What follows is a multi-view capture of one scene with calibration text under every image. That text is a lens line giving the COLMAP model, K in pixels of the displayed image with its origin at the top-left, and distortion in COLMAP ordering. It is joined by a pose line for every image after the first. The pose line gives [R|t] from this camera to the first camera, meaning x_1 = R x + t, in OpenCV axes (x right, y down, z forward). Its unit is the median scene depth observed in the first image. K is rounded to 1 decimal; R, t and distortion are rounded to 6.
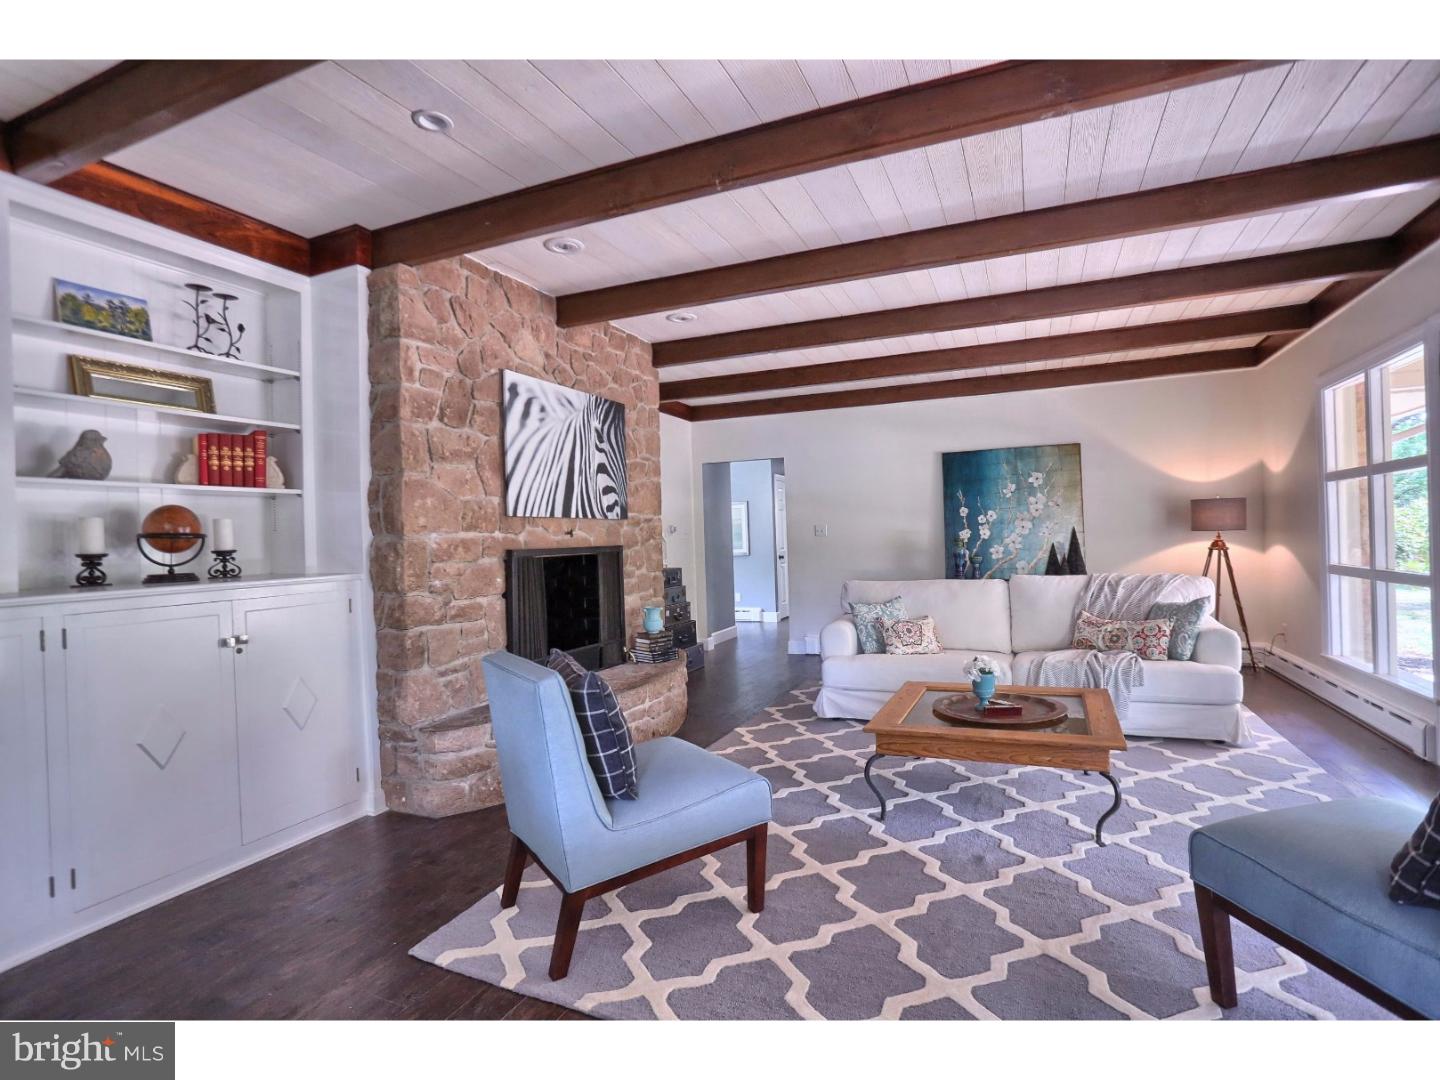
lens RADIAL K [[735.9, 0, 718.3], [0, 735.9, 534.3], [0, 0, 1]] dist [-0.057439, 0.014784]
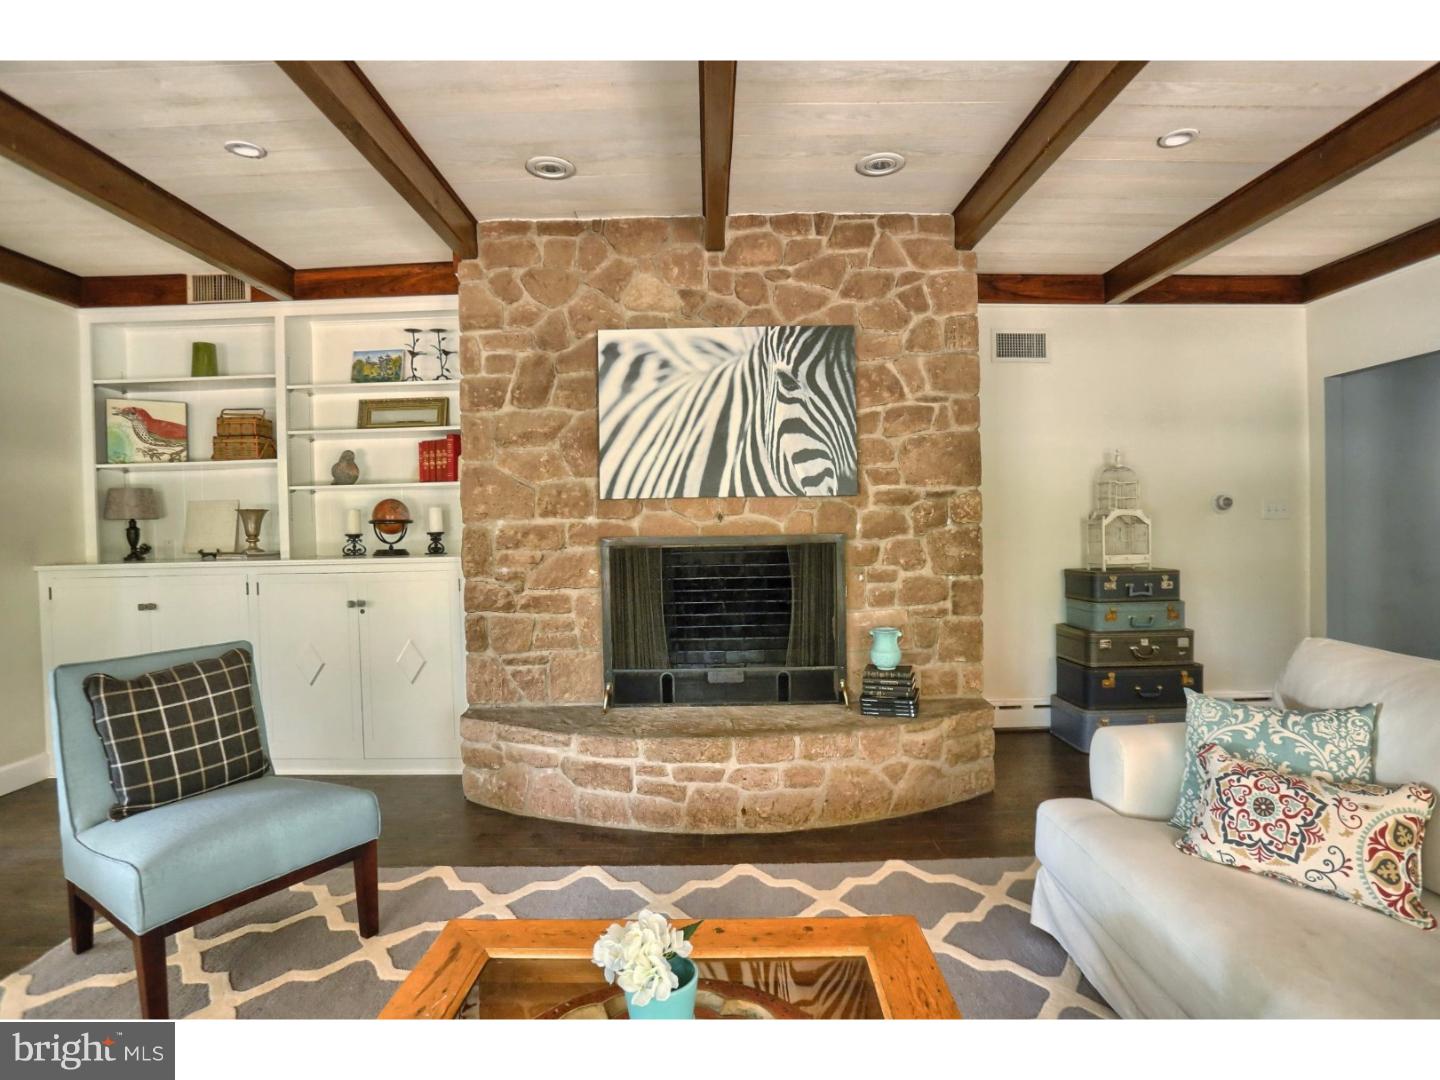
lens RADIAL K [[735.9, 0, 727.1], [0, 735.9, 537.9], [0, 0, 1]] dist [-0.057439, 0.014784]
pose [[0.392542, 0.034883, -0.919072, 0.547092], [0.010852, 0.999035, 0.042552, -0.013582], [0.919670, -0.026677, 0.391785, 0.752939]]
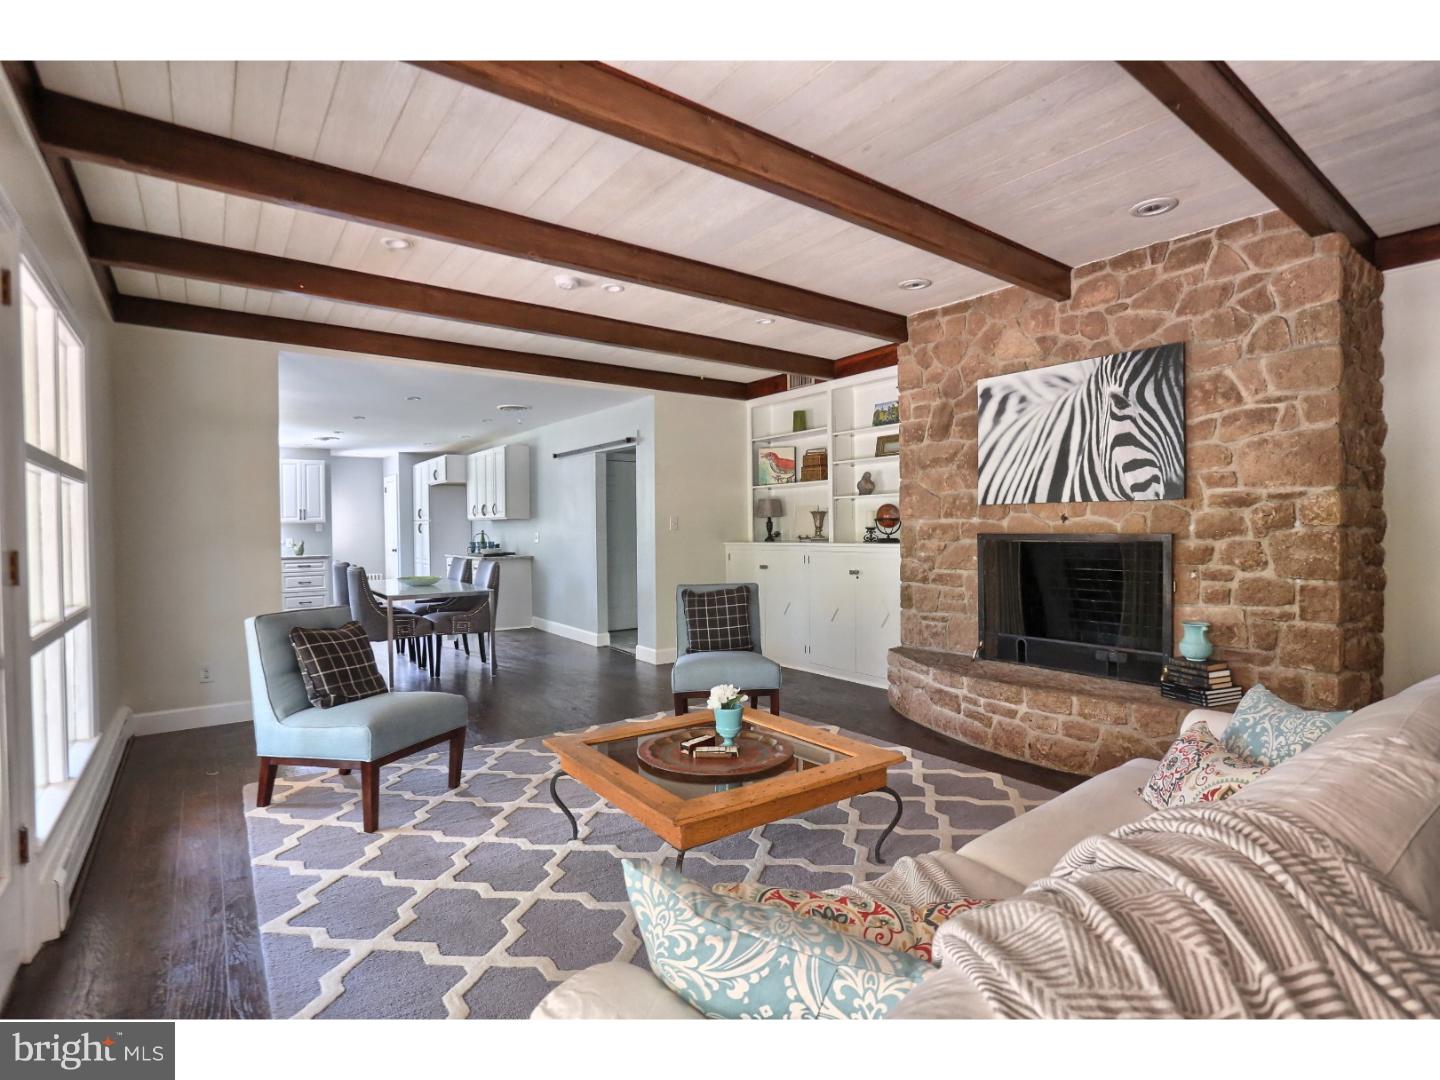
lens RADIAL K [[719.1, 0, 724.1], [0, 719.1, 533.8], [0, 0, 1]] dist [-0.016514, 0.002692]
pose [[-0.495996, 0.042975, -0.867261, 0.876302], [0.028688, 0.999040, 0.033098, -0.026852], [0.867851, -0.008463, -0.496753, 1.154426]]
